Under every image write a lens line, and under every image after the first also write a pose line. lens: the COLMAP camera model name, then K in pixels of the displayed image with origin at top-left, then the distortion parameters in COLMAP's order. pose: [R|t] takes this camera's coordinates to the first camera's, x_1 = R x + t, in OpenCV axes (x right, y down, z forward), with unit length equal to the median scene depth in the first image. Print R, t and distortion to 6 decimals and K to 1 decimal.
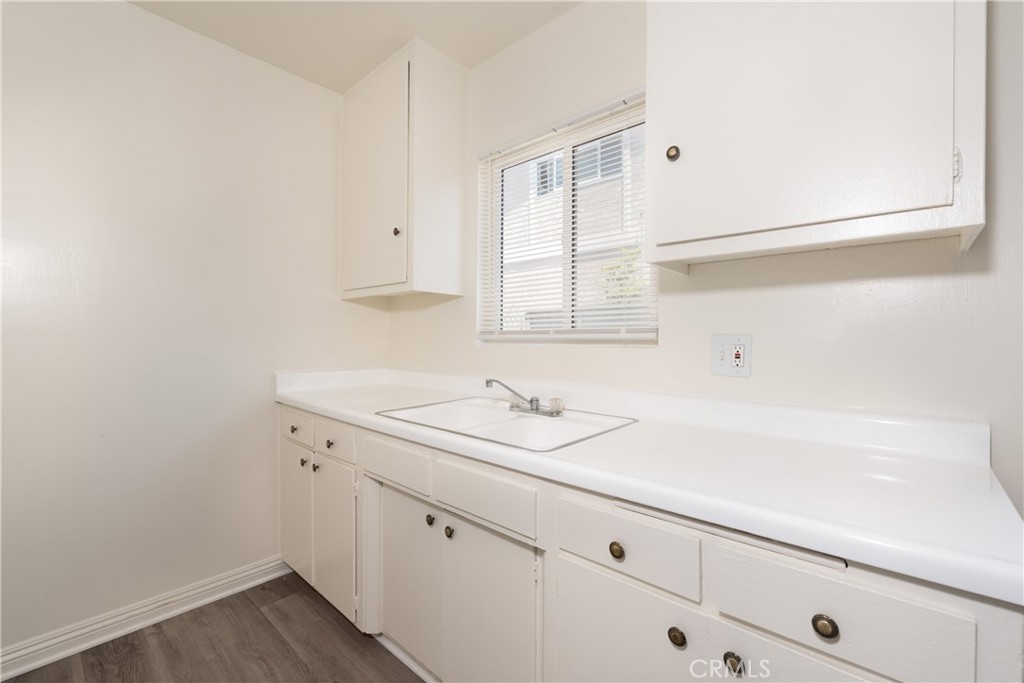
lens RADIAL K [[438.8, 0, 515.8], [0, 438.8, 337.6], [0, 0, 1]] dist [-0.001621, 0.000649]
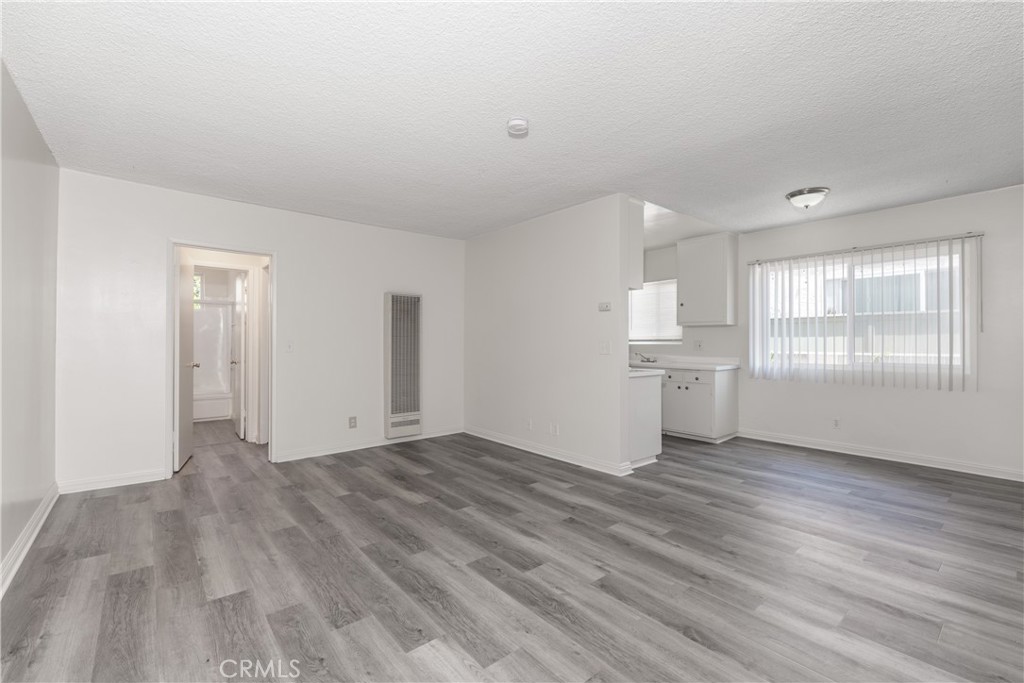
lens RADIAL K [[438.8, 0, 514.7], [0, 438.8, 339.2], [0, 0, 1]] dist [-0.001621, 0.000649]
pose [[0.989337, -0.001779, -0.145631, -0.538937], [0.001442, 0.999996, -0.002417, -0.014144], [0.145635, 0.002181, 0.989336, -2.845521]]
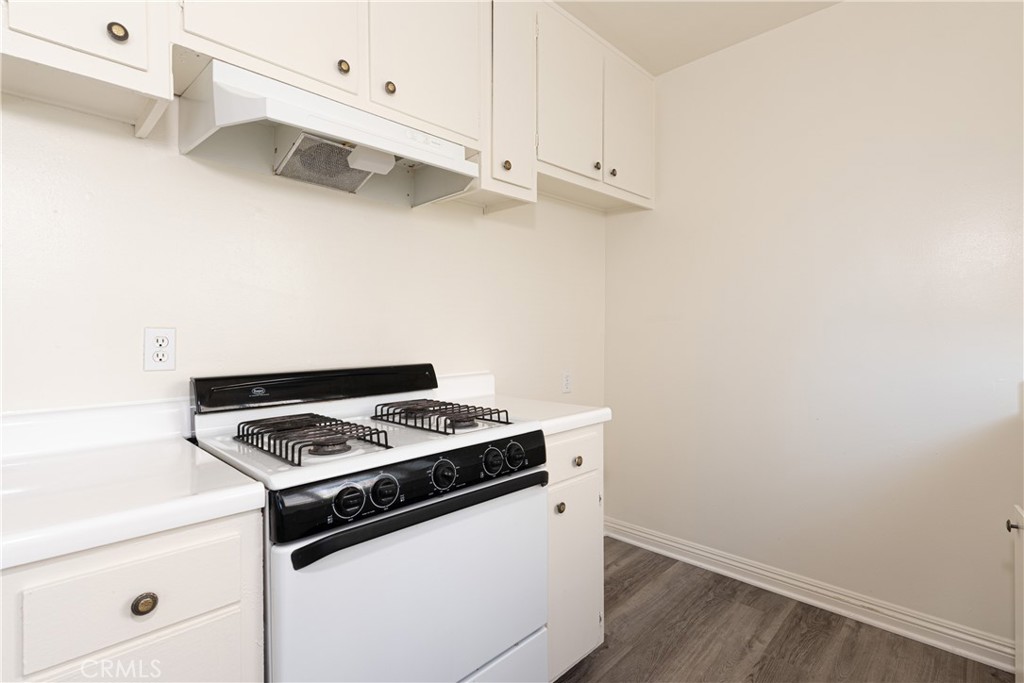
lens RADIAL K [[480.6, 0, 517.7], [0, 480.6, 346.5], [0, 0, 1]] dist [0.003463, 0.000186]
pose [[-0.036746, 0.022157, -0.999079, 0.287321], [0.006861, 0.999736, 0.021920, 0.009491], [0.999301, -0.006049, -0.036889, 0.297988]]
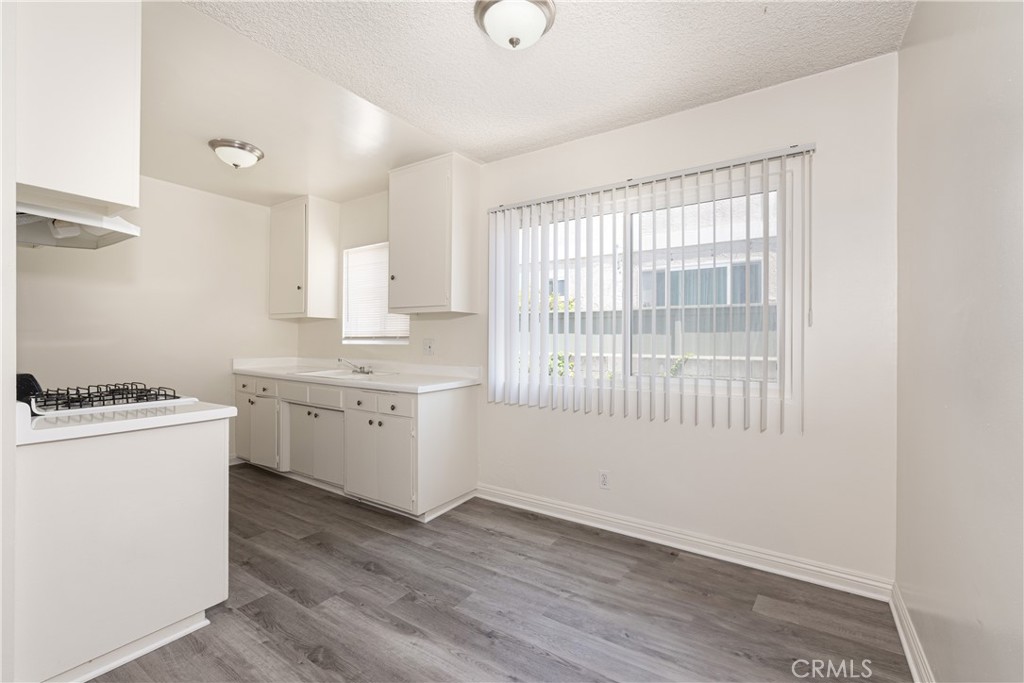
lens RADIAL K [[438.8, 0, 515.5], [0, 438.8, 338.6], [0, 0, 1]] dist [-0.001621, 0.000649]
pose [[0.989210, 0.001521, 0.146496, 0.500619], [-0.001947, 0.999994, 0.002764, -0.016069], [-0.146491, -0.003020, 0.989207, -1.369524]]
